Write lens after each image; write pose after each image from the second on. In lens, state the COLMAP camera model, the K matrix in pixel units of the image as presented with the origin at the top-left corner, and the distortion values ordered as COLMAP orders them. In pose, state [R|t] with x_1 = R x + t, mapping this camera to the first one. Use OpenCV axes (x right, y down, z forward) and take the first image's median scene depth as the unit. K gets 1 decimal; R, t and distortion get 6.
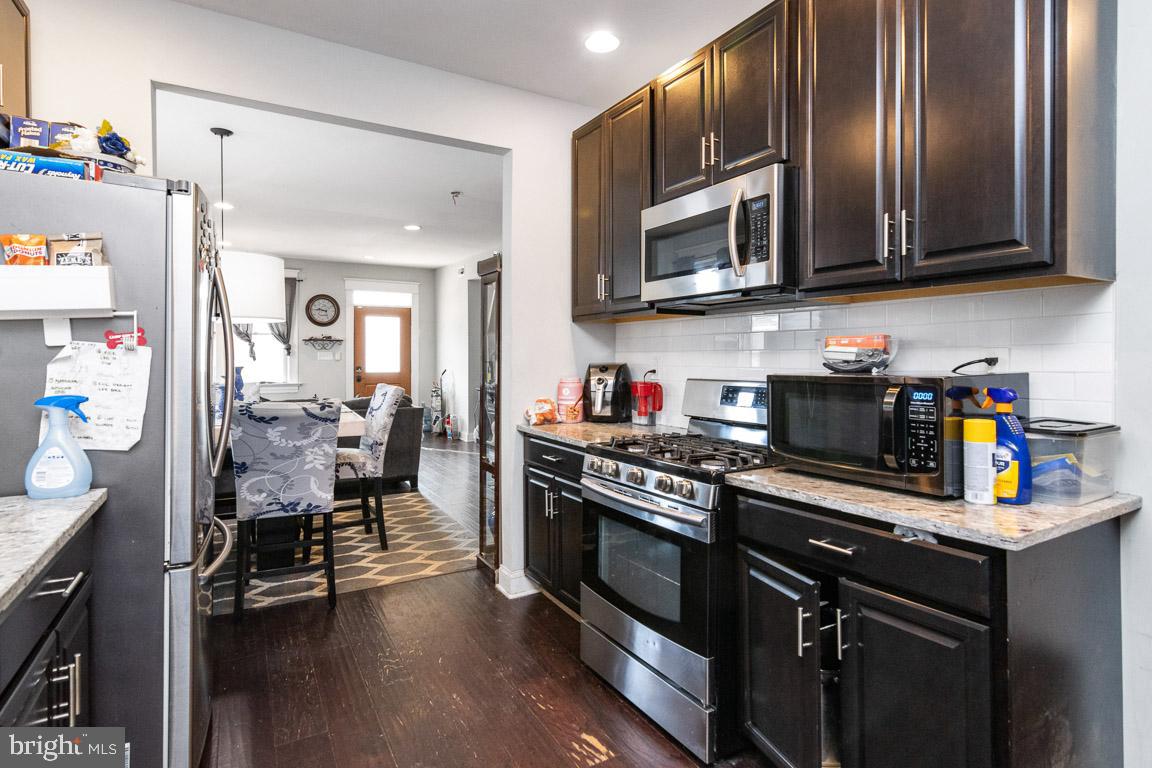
lens RADIAL K [[592.0, 0, 570.8], [0, 592.0, 361.1], [0, 0, 1]] dist [-0.002889, -0.000582]
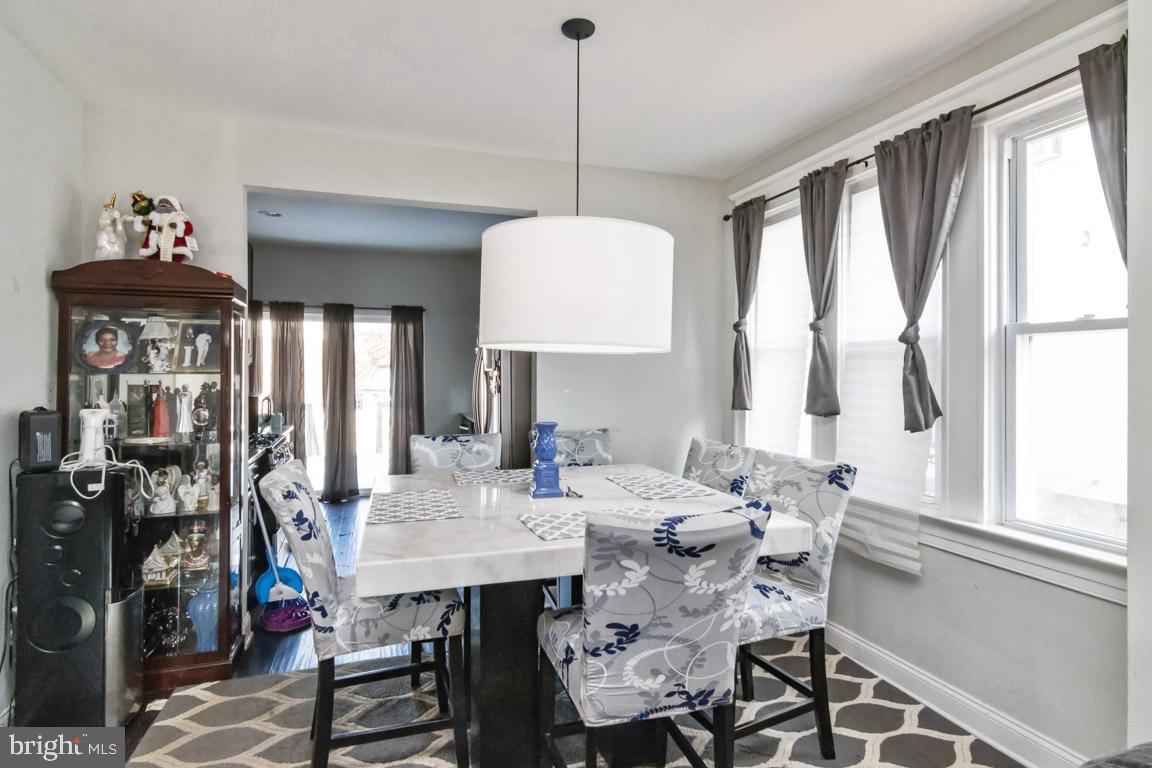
lens RADIAL K [[586.3, 0, 573.9], [0, 586.3, 370.1], [0, 0, 1]] dist [0.000192, 0.000473]
pose [[-0.983661, -0.002497, 0.180015, -0.576365], [-0.001268, 0.999975, 0.006945, -0.043031], [-0.180028, 0.006604, -0.983639, 1.314519]]
